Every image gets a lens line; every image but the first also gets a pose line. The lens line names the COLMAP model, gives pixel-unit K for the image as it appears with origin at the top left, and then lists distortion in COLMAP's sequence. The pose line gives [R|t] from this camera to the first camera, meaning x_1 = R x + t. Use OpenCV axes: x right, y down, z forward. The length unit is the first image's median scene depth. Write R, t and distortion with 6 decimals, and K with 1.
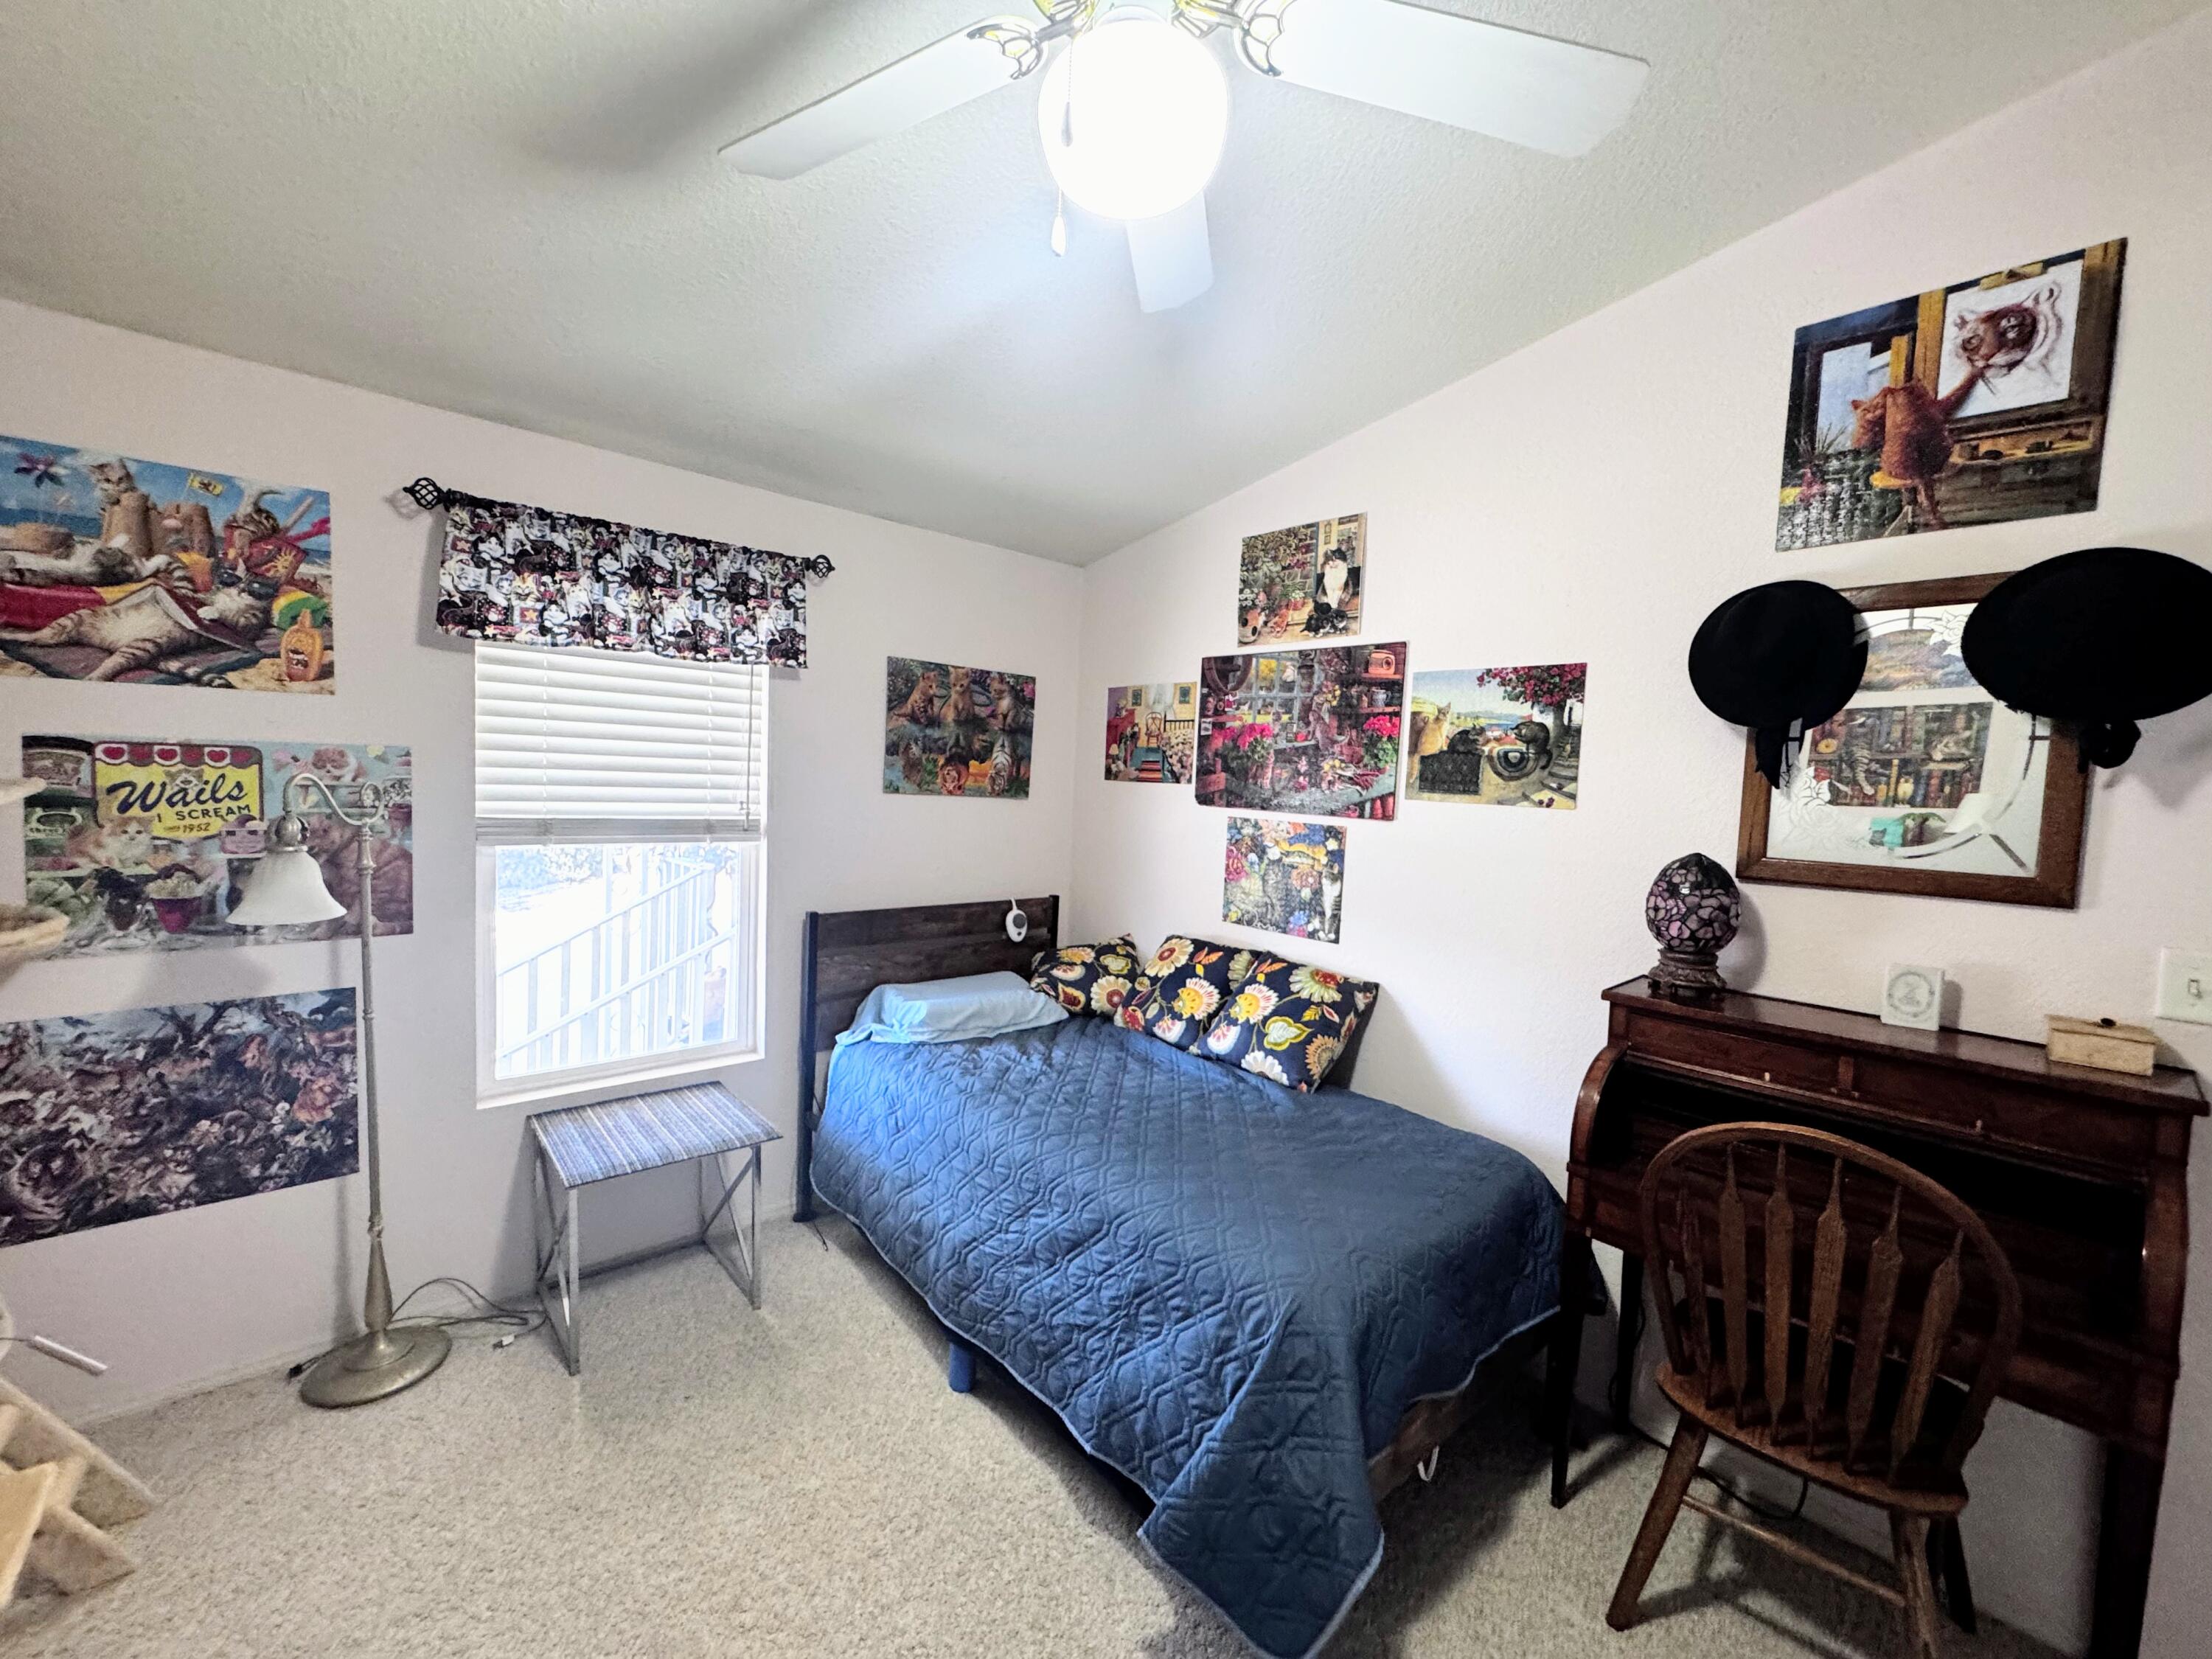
lens RADIAL K [[882.0, 0, 1106.0], [0, 882.0, 829.5], [0, 0, 1]] dist [-0.001350, 0.000000]
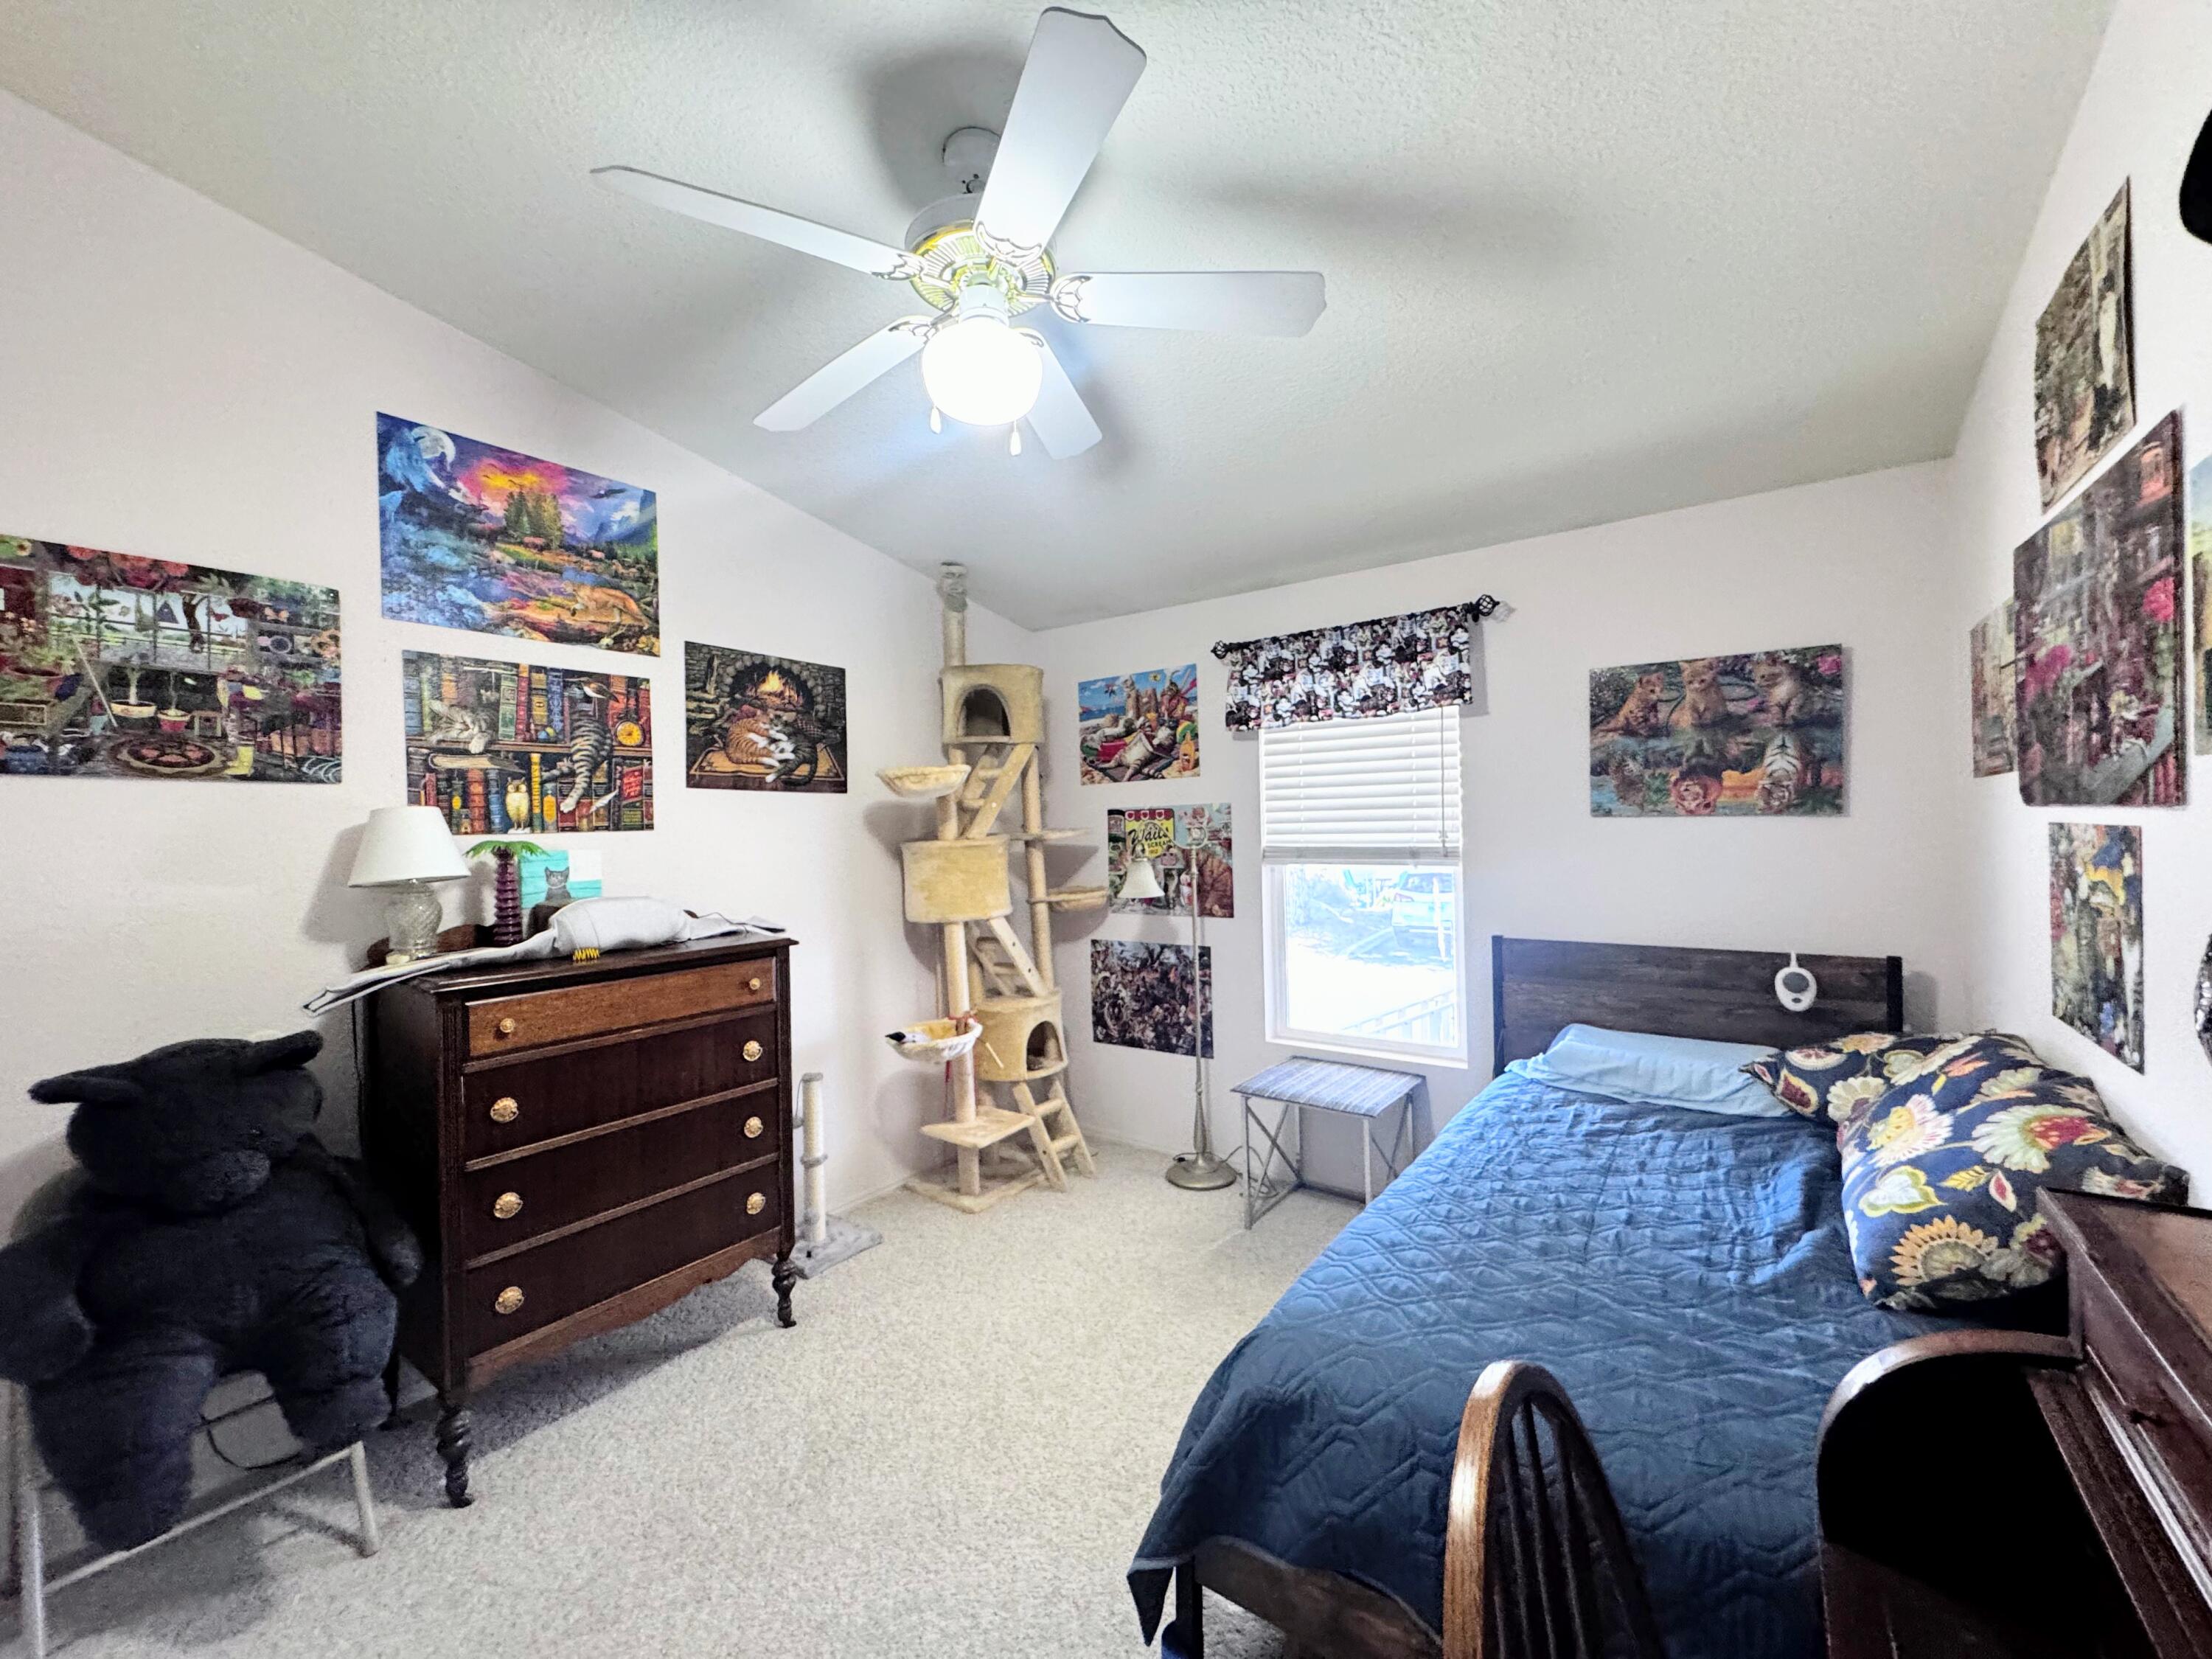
lens RADIAL K [[882.0, 0, 1106.0], [0, 882.0, 829.5], [0, 0, 1]] dist [-0.001350, 0.000000]
pose [[0.209697, -0.045019, -0.976730, 0.647530], [-0.027652, 0.998267, -0.051948, 0.040337], [0.977375, 0.037902, 0.208088, 0.372005]]
